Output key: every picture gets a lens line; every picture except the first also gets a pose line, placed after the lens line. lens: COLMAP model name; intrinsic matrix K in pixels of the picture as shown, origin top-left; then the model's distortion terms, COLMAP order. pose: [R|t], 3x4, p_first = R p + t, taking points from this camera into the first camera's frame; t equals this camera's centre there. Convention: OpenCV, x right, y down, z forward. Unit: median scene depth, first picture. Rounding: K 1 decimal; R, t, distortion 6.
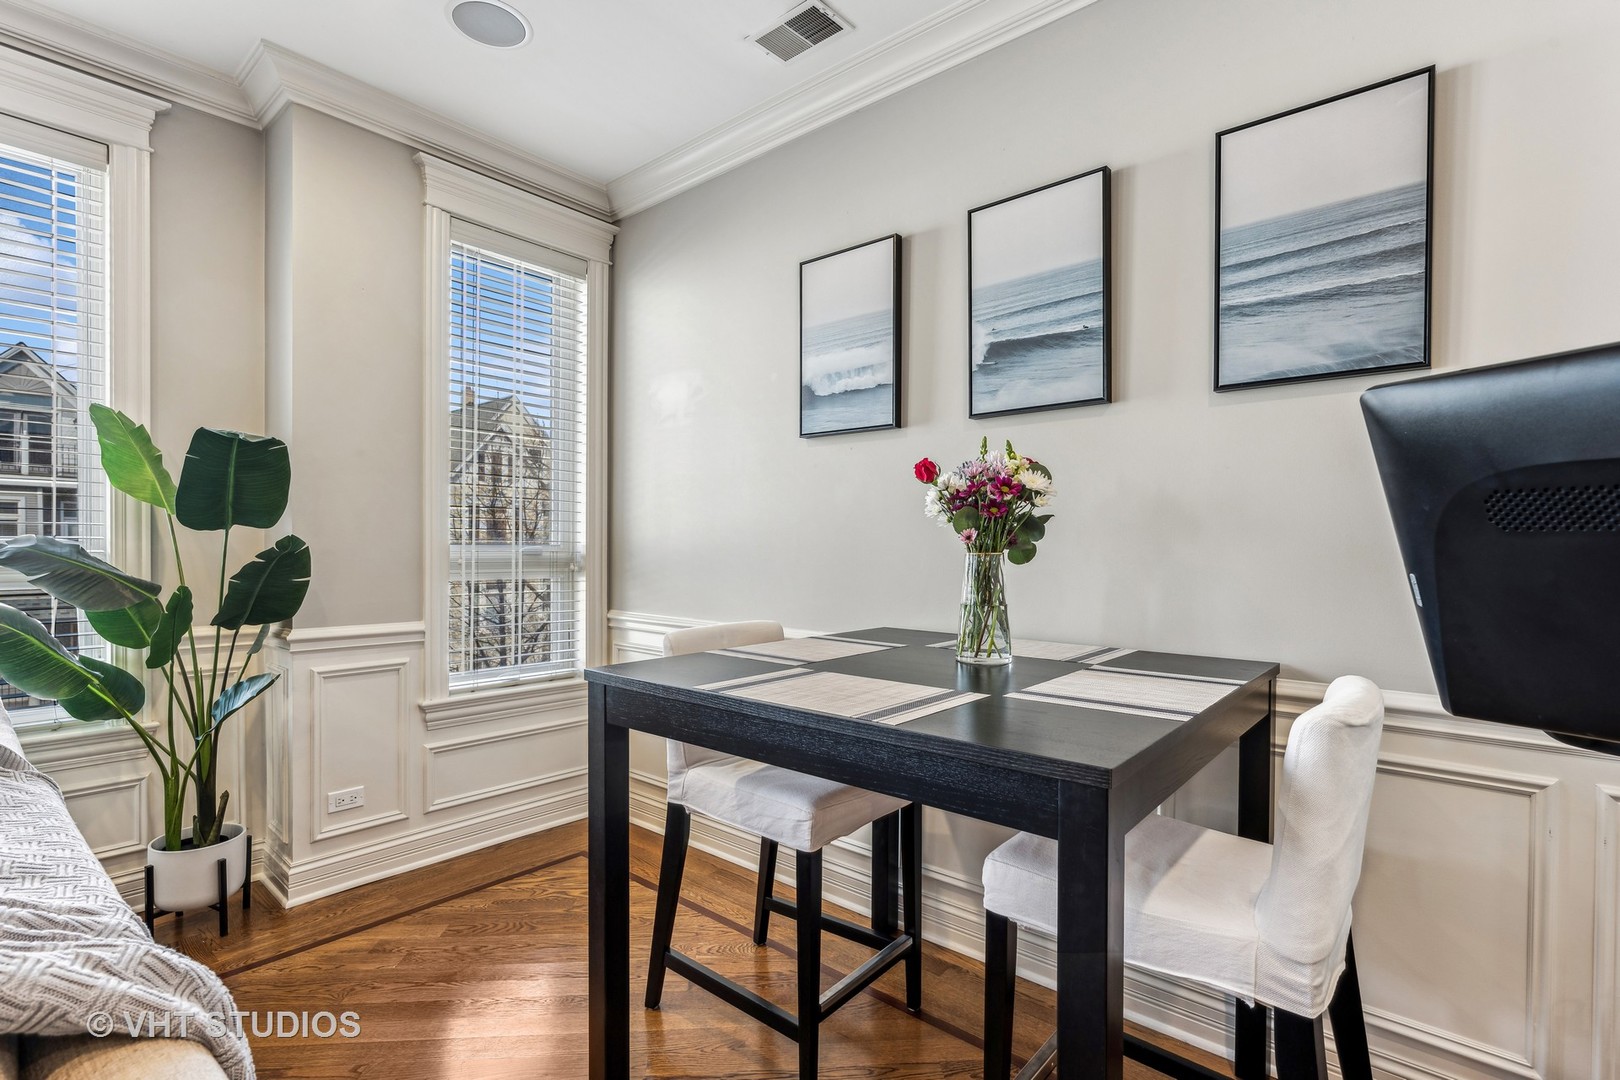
lens RADIAL K [[763.8, 0, 811.8], [0, 763.8, 547.7], [0, 0, 1]] dist [0.002075, 0.000301]
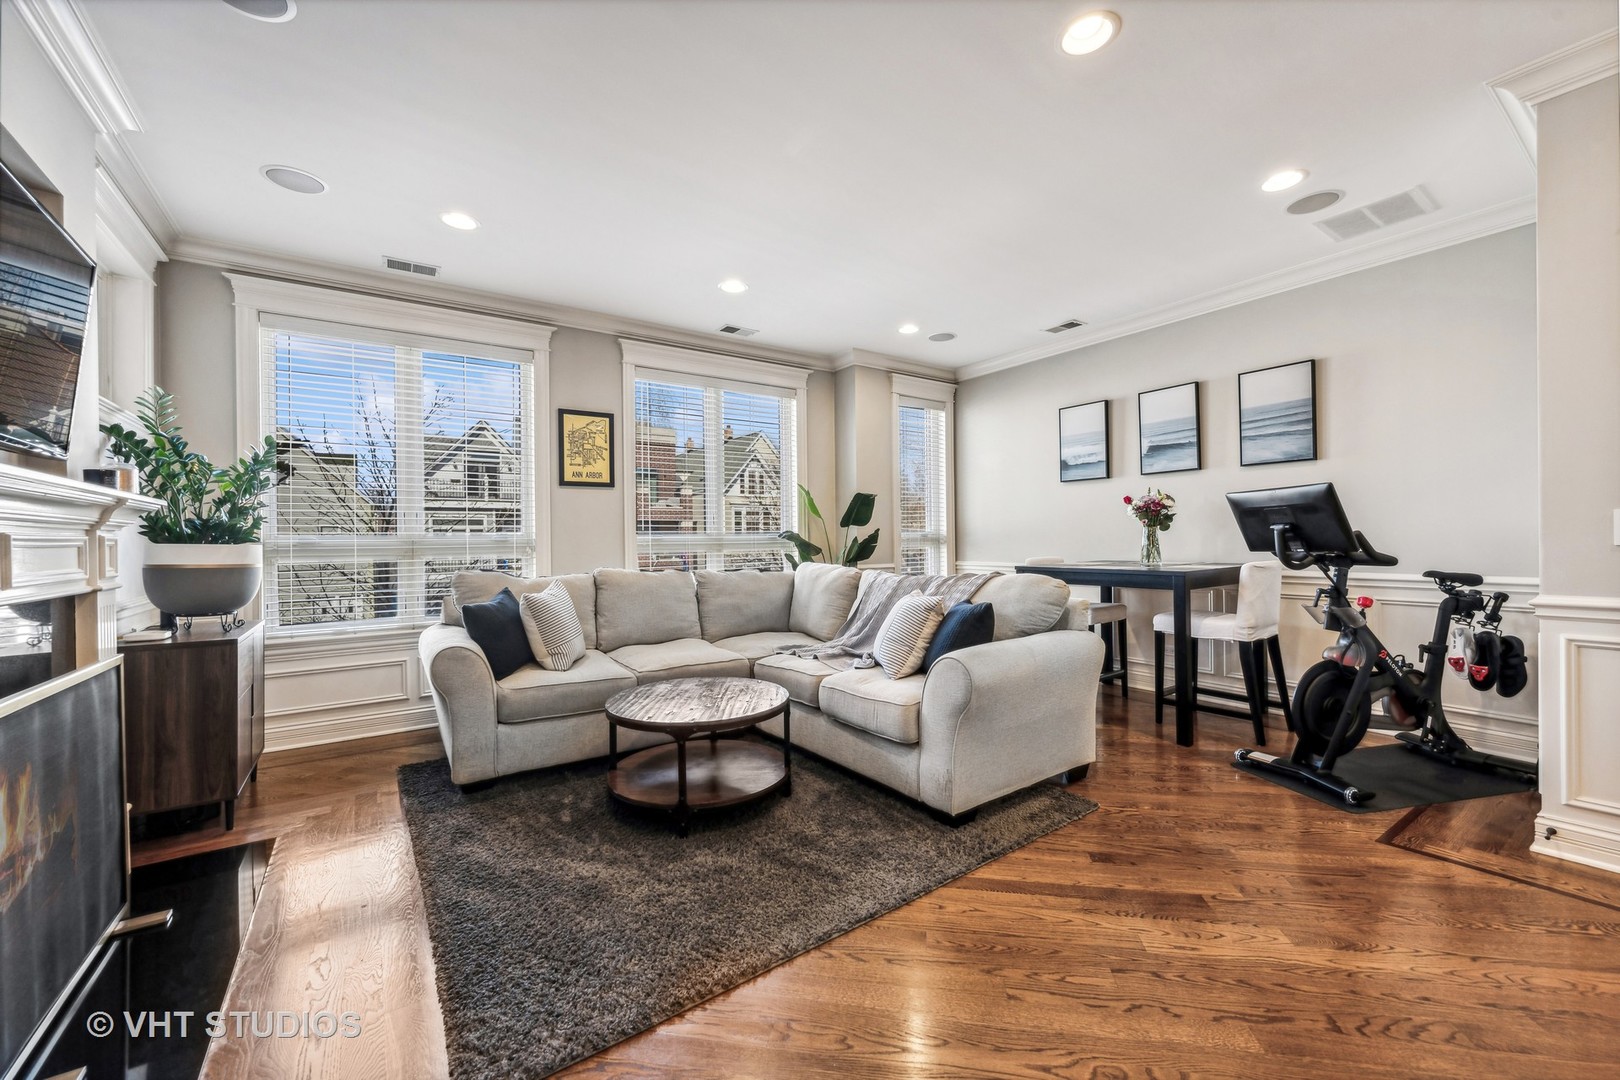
lens RADIAL K [[633.5, 0, 809.7], [0, 633.5, 536.8], [0, 0, 1]] dist [-0.000262, -0.000198]
pose [[0.967211, -0.023384, -0.252895, -0.335966], [0.022669, 0.999727, -0.005741, 0.021917], [0.252961, -0.000180, 0.967477, -1.330774]]
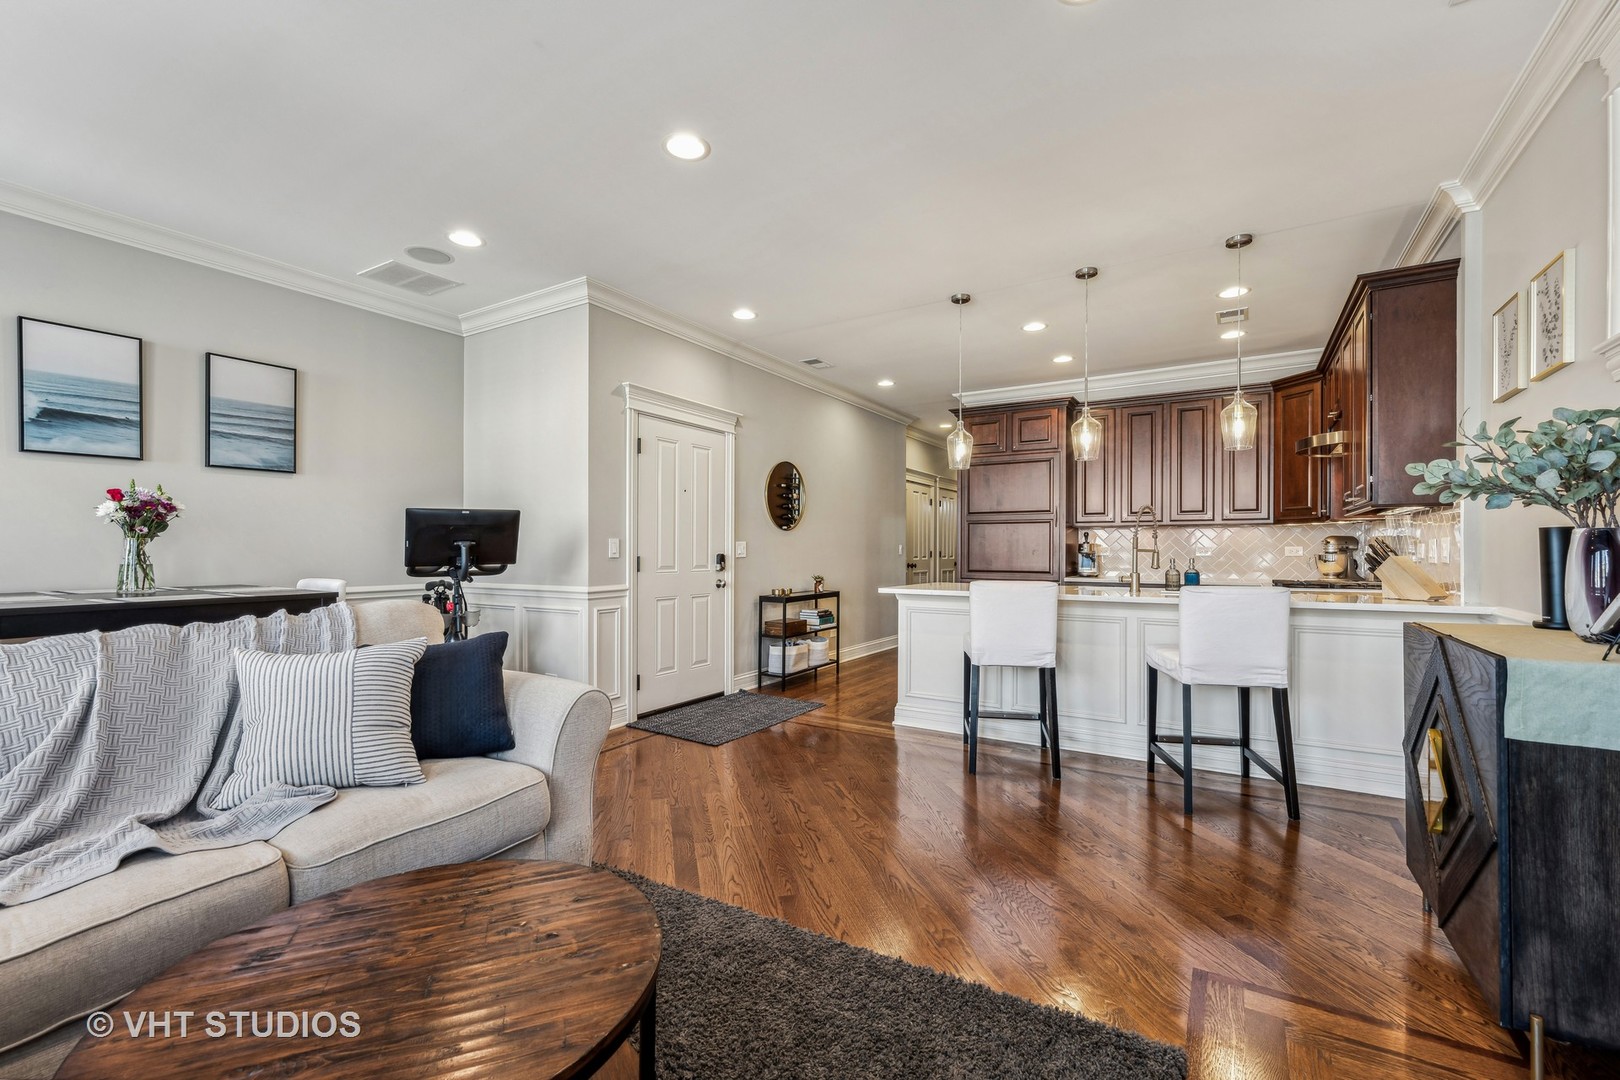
lens RADIAL K [[687.0, 0, 811.7], [0, 687.0, 547.1], [0, 0, 1]] dist [0.002739, 0.000226]
pose [[-0.164558, -0.007672, 0.986338, -1.451307], [0.005419, 0.999948, 0.008682, 0.018712], [-0.986353, 0.006774, -0.164507, -0.339630]]
